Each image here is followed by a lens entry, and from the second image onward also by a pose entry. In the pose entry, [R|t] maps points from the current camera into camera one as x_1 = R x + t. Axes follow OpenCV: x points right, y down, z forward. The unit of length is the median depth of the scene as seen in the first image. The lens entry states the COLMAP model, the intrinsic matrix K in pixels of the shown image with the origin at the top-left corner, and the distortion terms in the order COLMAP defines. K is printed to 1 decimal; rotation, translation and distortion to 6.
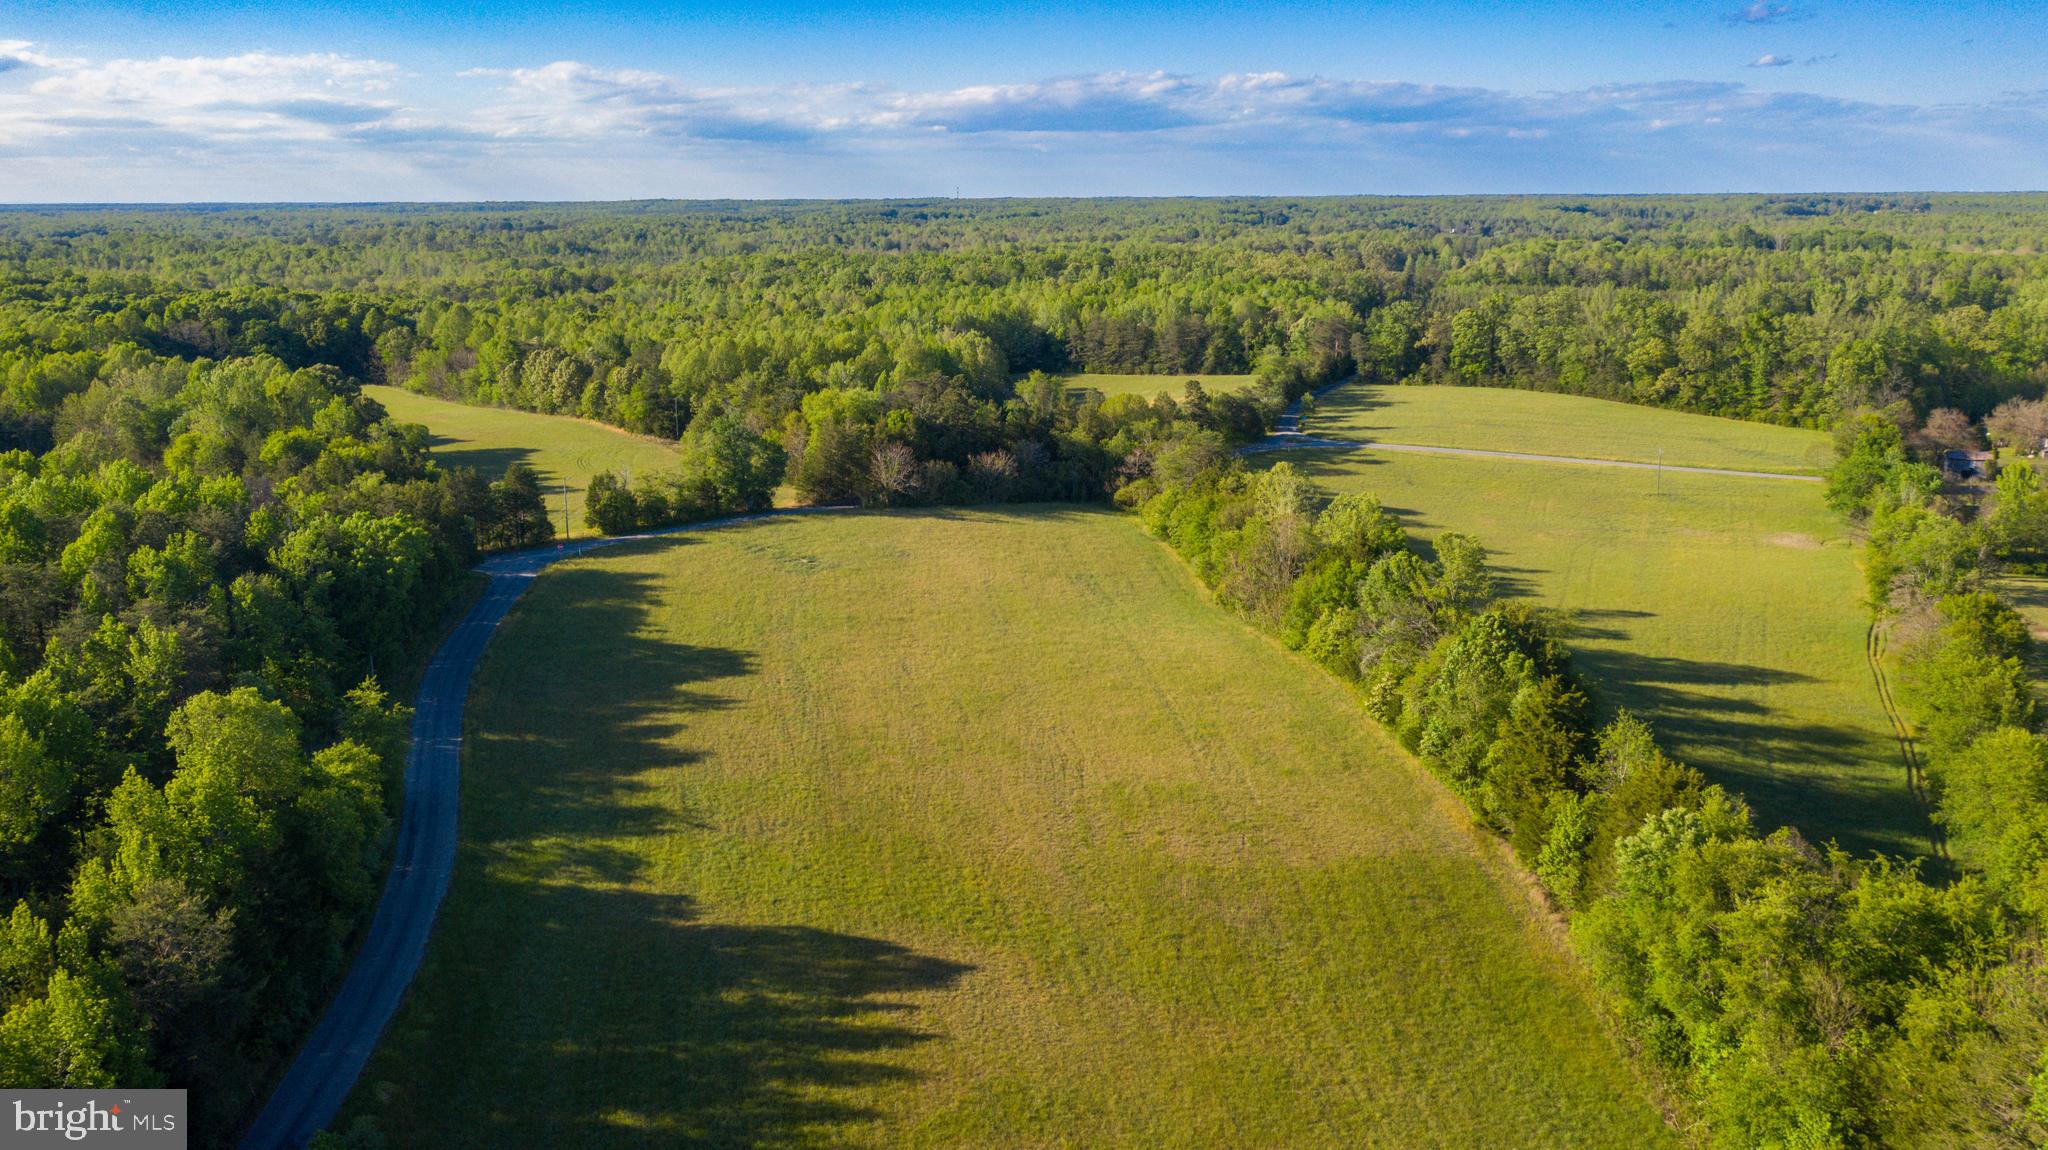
lens RADIAL K [[1632.5, 0, 1028.8], [0, 1632.5, 586.1], [0, 0, 1]] dist [0.001458, 0.000082]
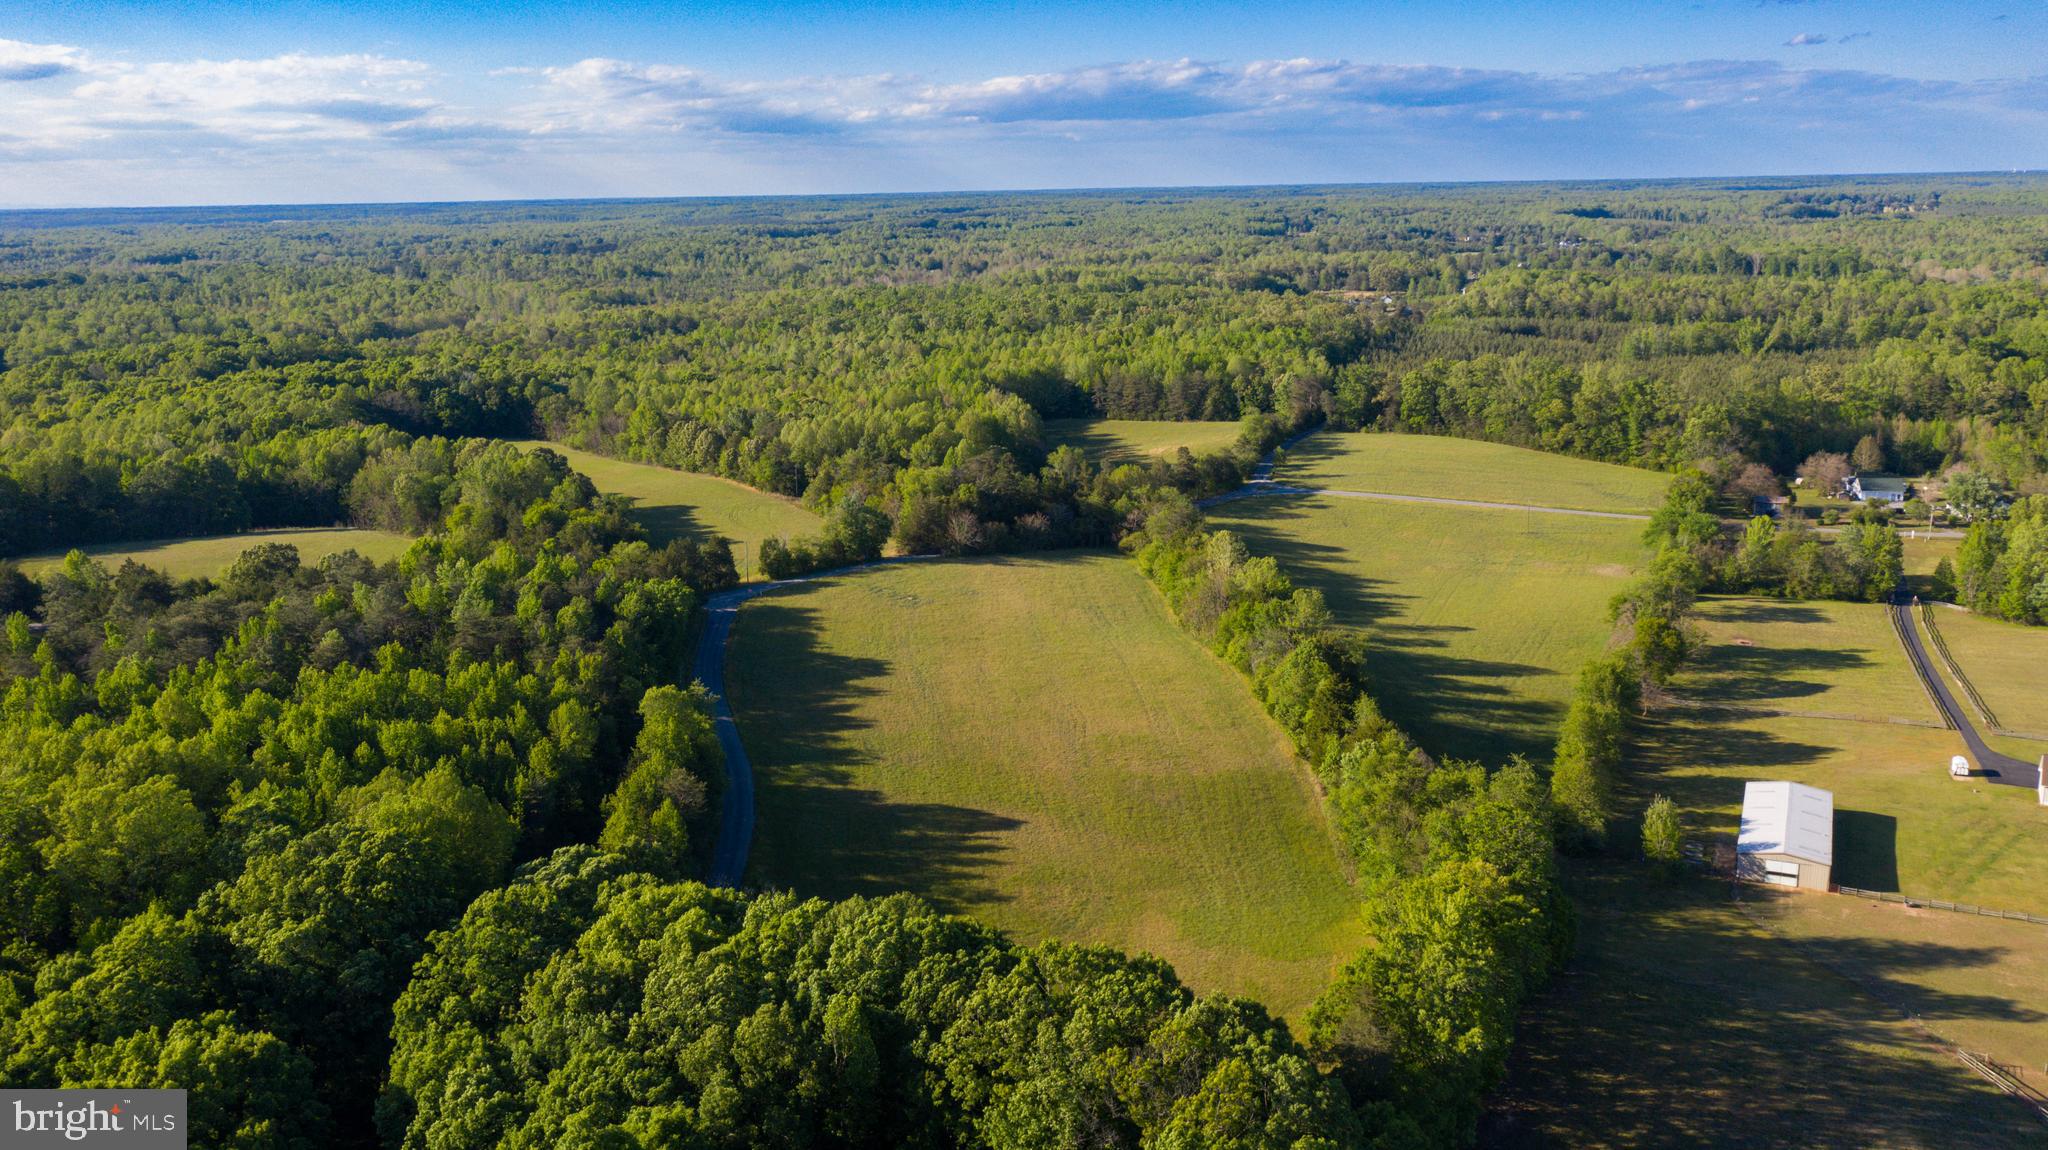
lens RADIAL K [[1632.5, 0, 1042.5], [0, 1632.5, 597.0], [0, 0, 1]] dist [0.001458, 0.000082]
pose [[0.999882, -0.006631, -0.013868, 0.003604], [0.006812, 0.999891, 0.013109, -0.018927], [0.013779, -0.013202, 0.999818, -0.274179]]
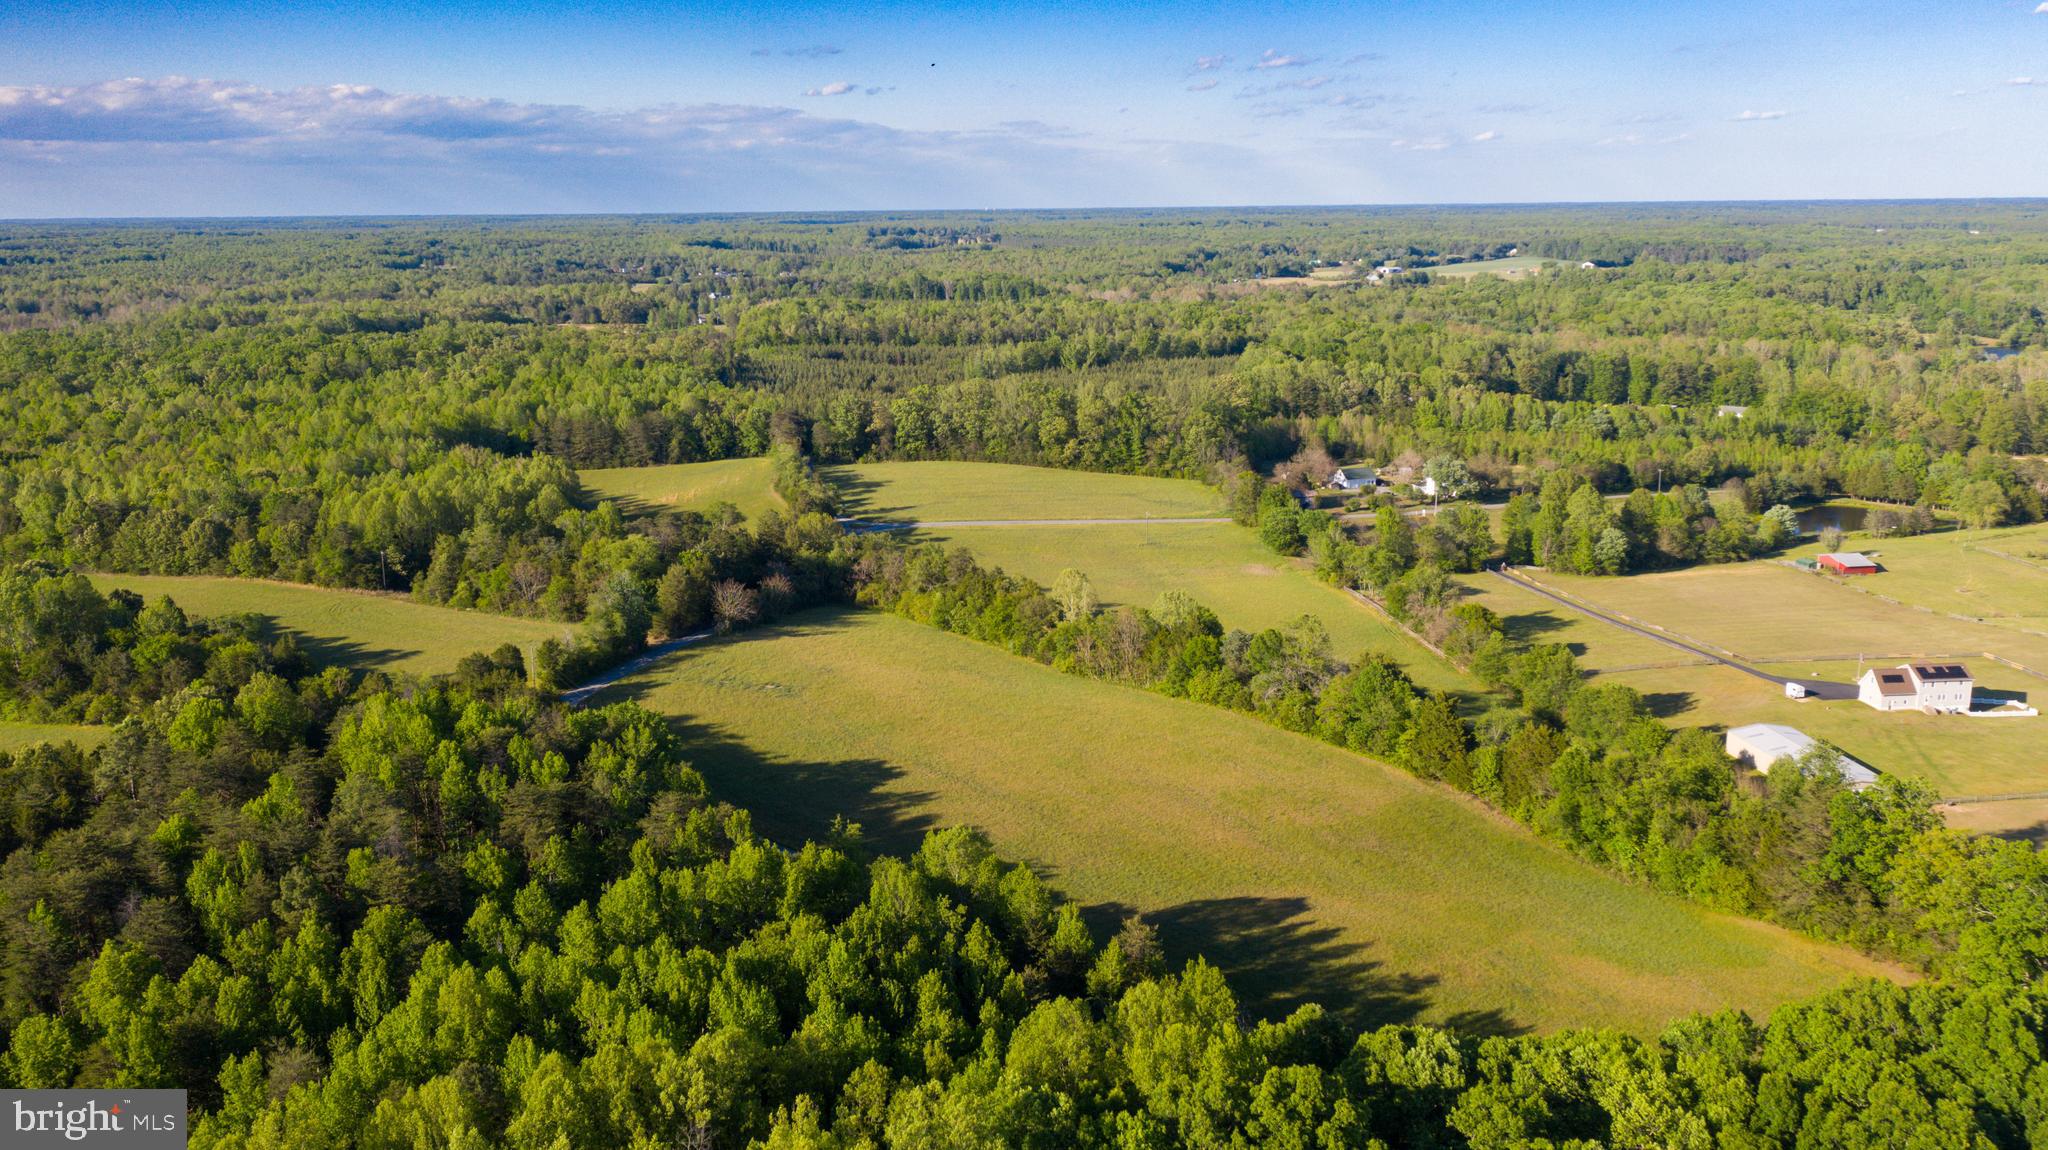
lens RADIAL K [[1632.5, 0, 1056.2], [0, 1632.5, 575.7], [0, 0, 1]] dist [0.001458, 0.000082]
pose [[0.856245, -0.115659, 0.503456, -0.301592], [0.123508, 0.992182, 0.017880, -0.050519], [-0.501588, 0.046871, 0.863836, -0.128644]]
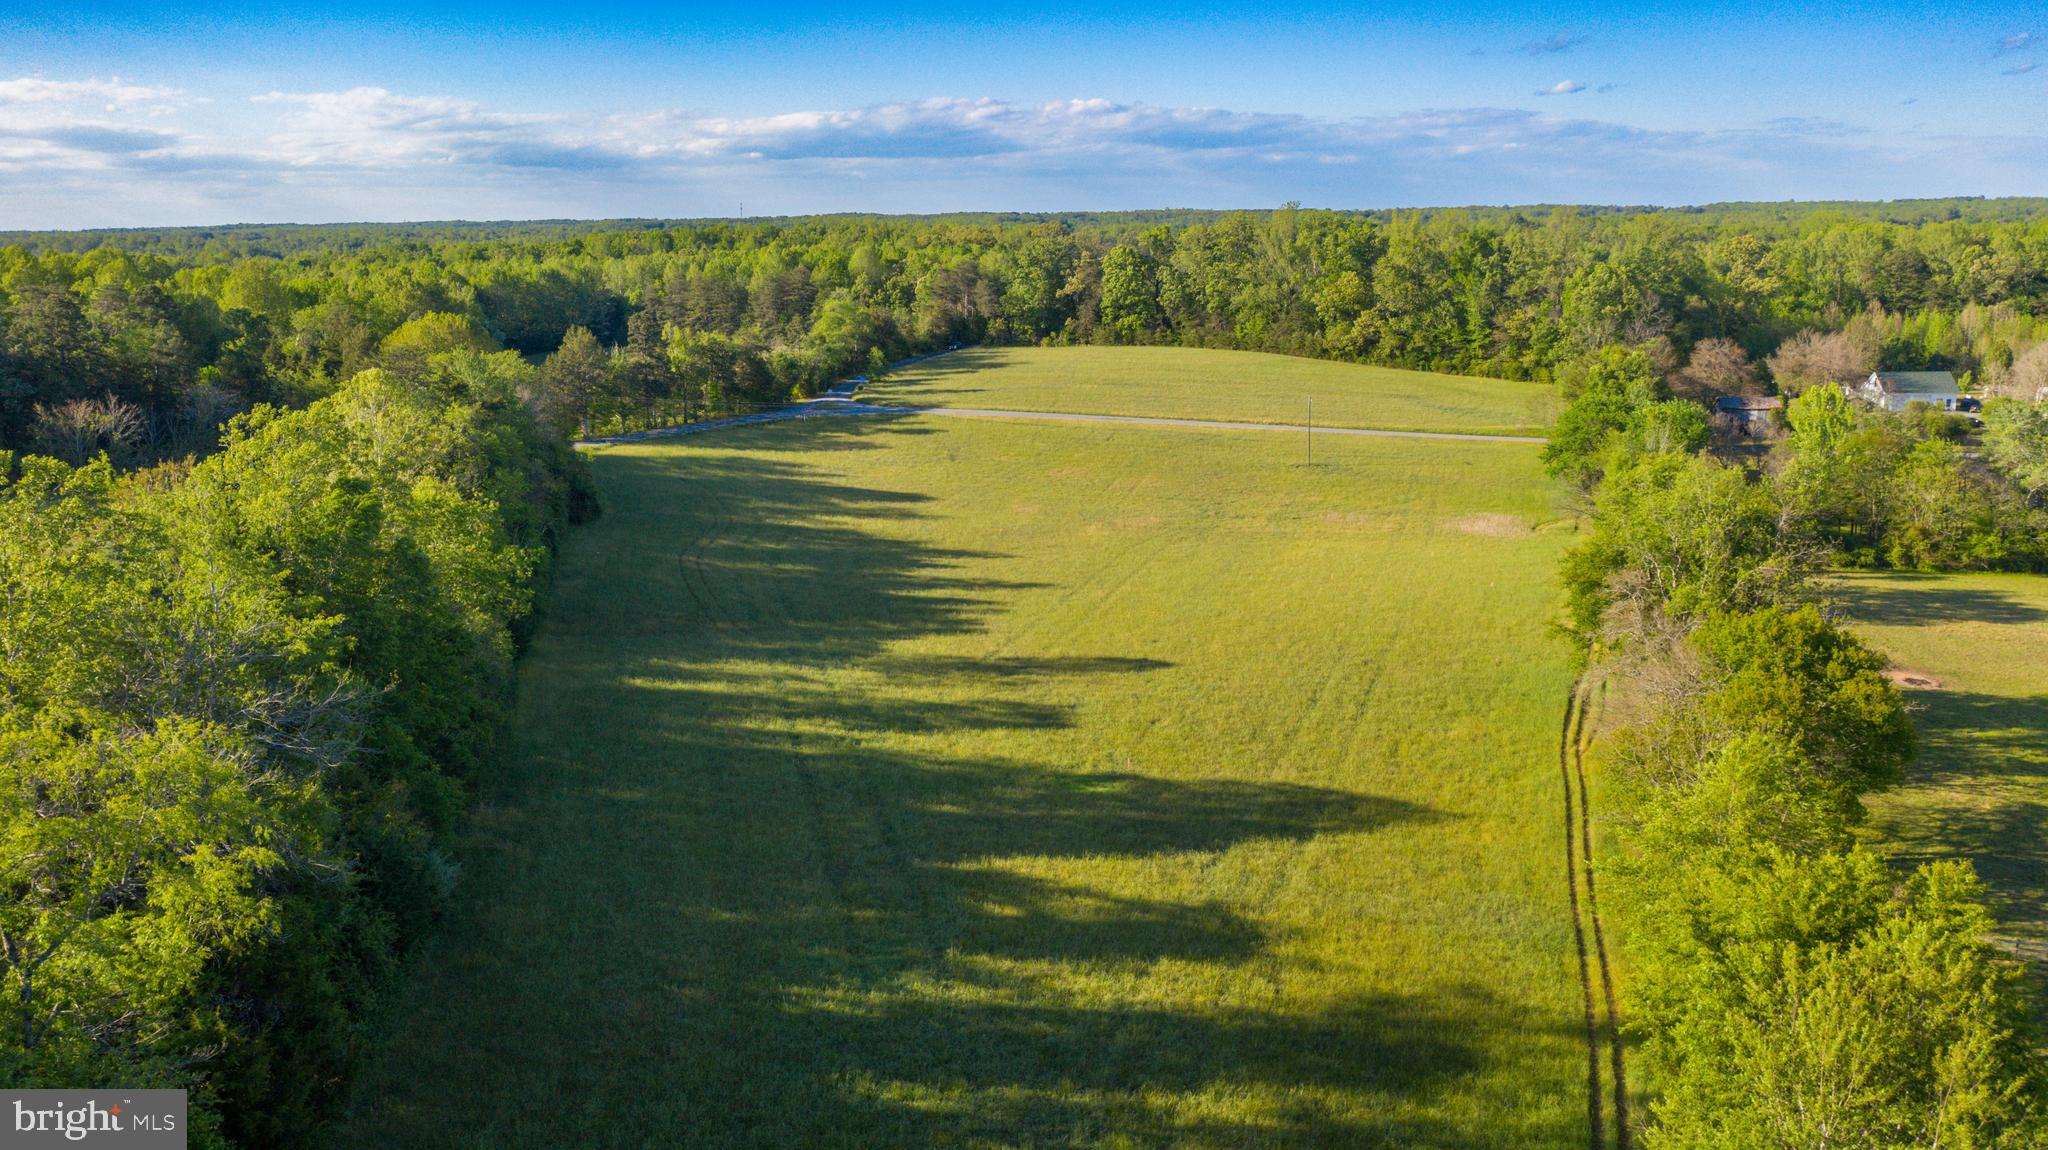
lens RADIAL K [[1632.5, 0, 1025.8], [0, 1632.5, 558.9], [0, 0, 1]] dist [0.001458, 0.000082]
pose [[0.994700, -0.028354, 0.098833, 0.162147], [0.031448, 0.999059, -0.029883, -0.001284], [-0.097893, 0.032833, 0.994655, 0.277058]]
